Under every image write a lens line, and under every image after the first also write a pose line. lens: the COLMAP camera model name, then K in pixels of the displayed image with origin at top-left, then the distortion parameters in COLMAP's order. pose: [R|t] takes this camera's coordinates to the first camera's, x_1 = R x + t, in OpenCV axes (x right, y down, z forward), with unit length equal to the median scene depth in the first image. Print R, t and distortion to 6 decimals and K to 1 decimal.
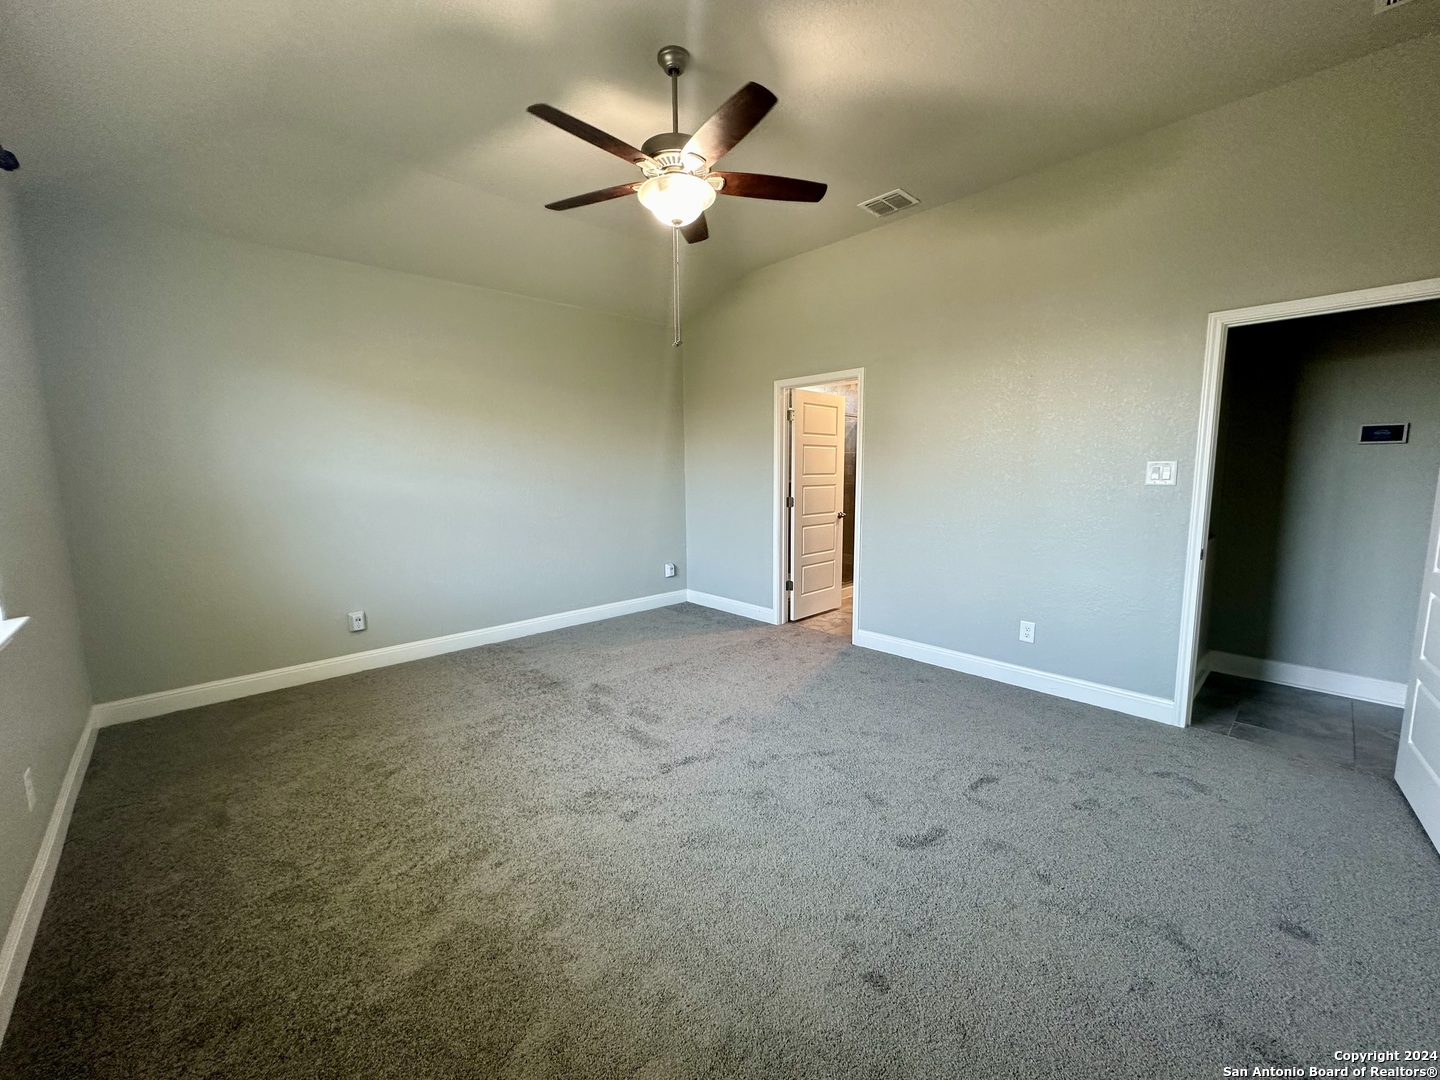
lens RADIAL K [[574.2, 0, 720.0], [0, 574.2, 540.0], [0, 0, 1]] dist [-0.001365, -0.000143]
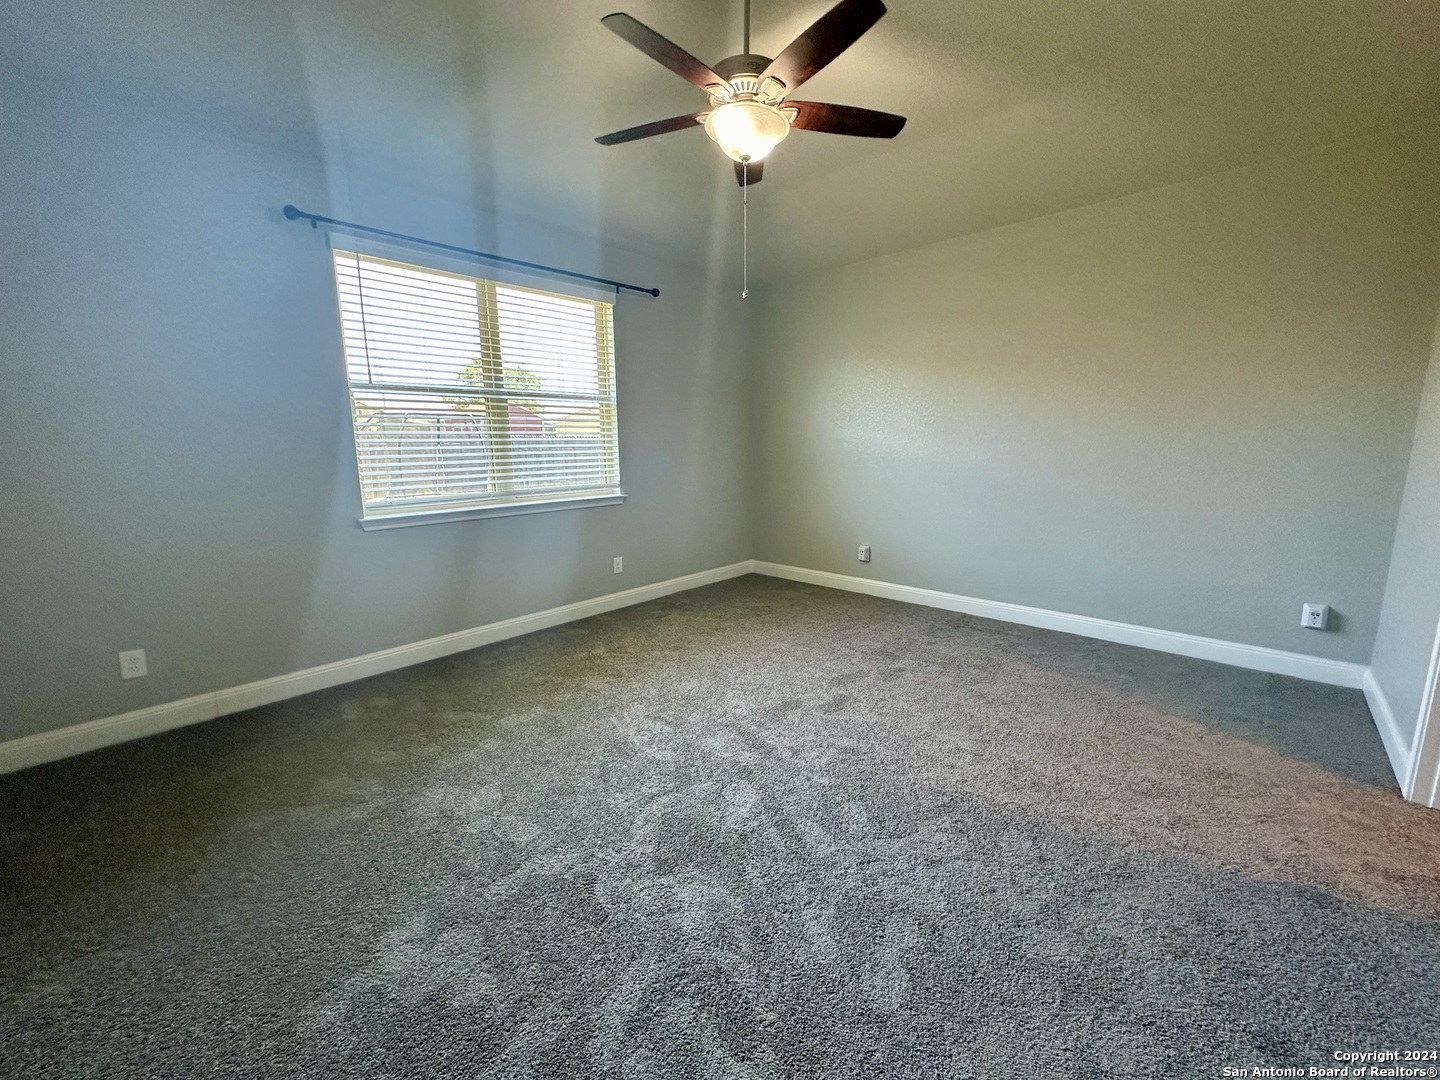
lens RADIAL K [[574.2, 0, 720.0], [0, 574.2, 540.0], [0, 0, 1]] dist [-0.001365, -0.000143]
pose [[0.062474, 0.180789, -0.981536, 0.600372], [-0.113559, 0.978358, 0.172976, -0.071677], [0.991565, 0.100656, 0.081652, 0.604305]]
